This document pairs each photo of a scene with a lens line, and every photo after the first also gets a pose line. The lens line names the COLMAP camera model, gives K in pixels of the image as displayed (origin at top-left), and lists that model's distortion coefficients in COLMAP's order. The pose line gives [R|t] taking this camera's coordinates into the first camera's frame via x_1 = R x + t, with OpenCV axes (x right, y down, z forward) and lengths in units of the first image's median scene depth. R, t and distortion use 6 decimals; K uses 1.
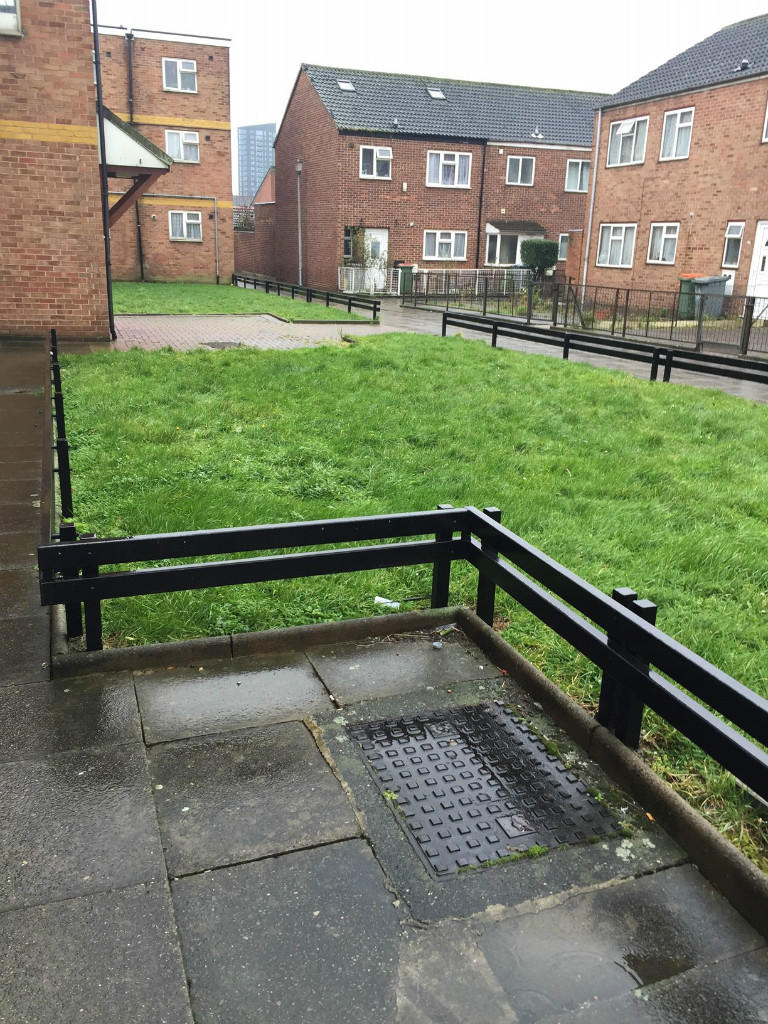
lens RADIAL K [[879.9, 0, 385.8], [0, 879.9, 512.1], [0, 0, 1]] dist [0.020590, -0.028597]
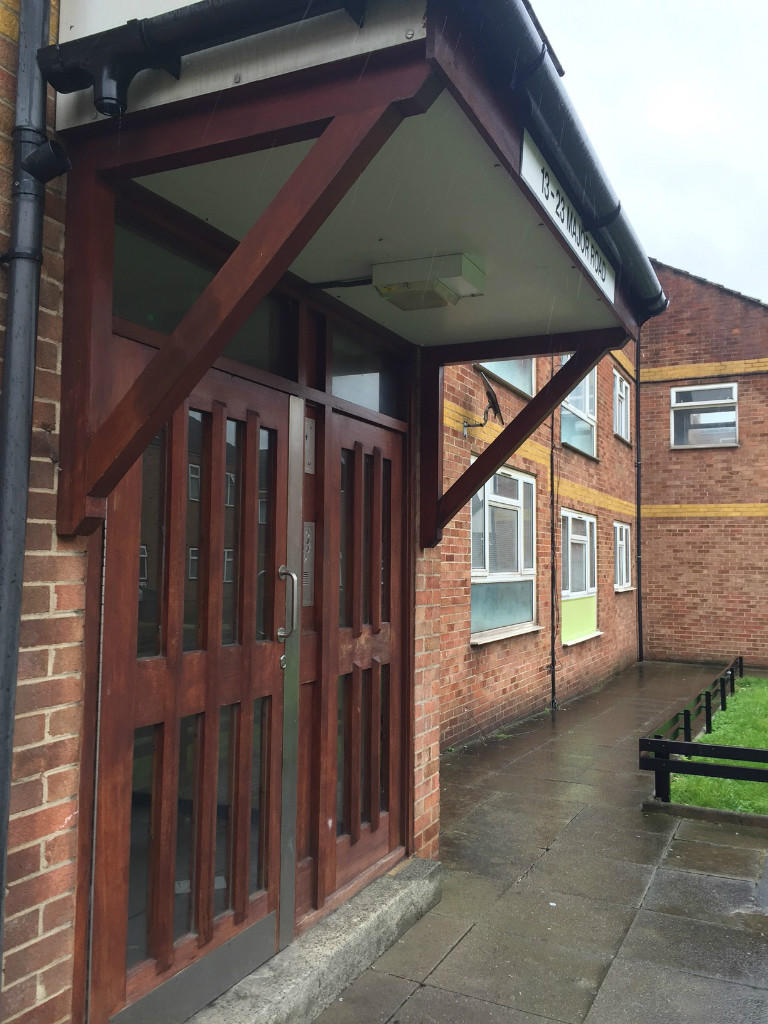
lens RADIAL K [[879.9, 0, 380.8], [0, 879.9, 515.9], [0, 0, 1]] dist [0.020590, -0.028597]
pose [[0.701986, -0.062746, -0.709422, 0.153105], [-0.199589, 0.938863, -0.280535, 0.054271], [0.683652, 0.338524, 0.646545, -0.215011]]
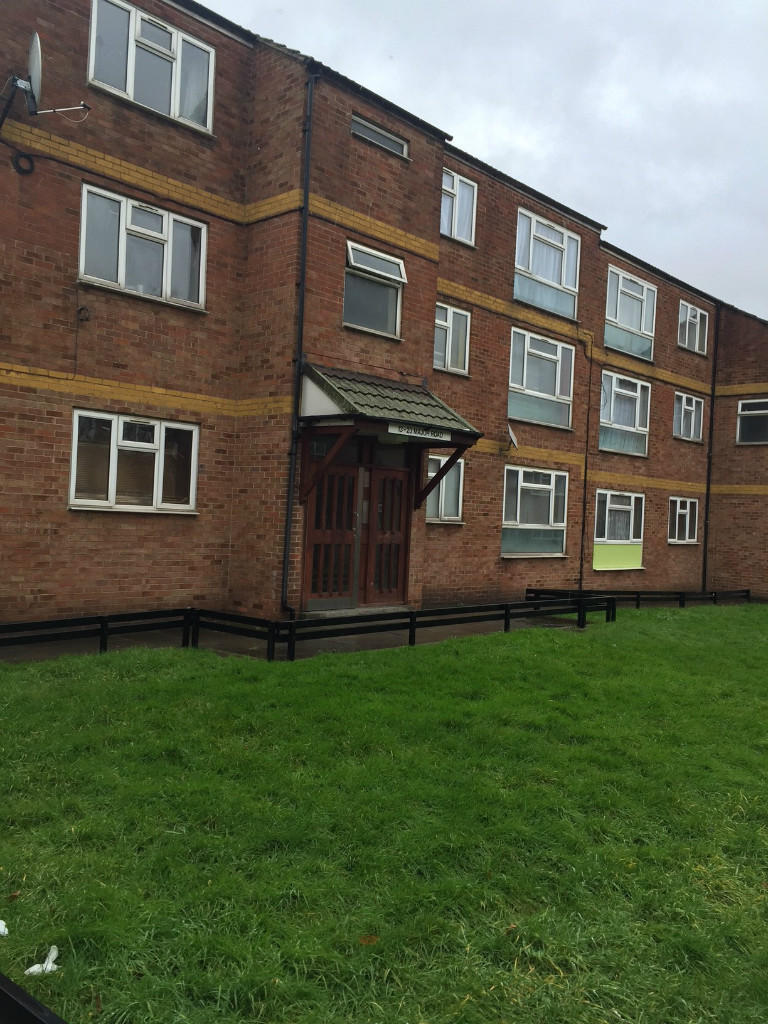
lens RADIAL K [[879.9, 0, 384.6], [0, 879.9, 512.6], [0, 0, 1]] dist [0.020590, -0.028597]
pose [[0.461569, -0.014282, -0.886989, 0.828329], [-0.290929, 0.942134, -0.166562, 0.155624], [0.838042, 0.334931, 0.430705, -0.457701]]
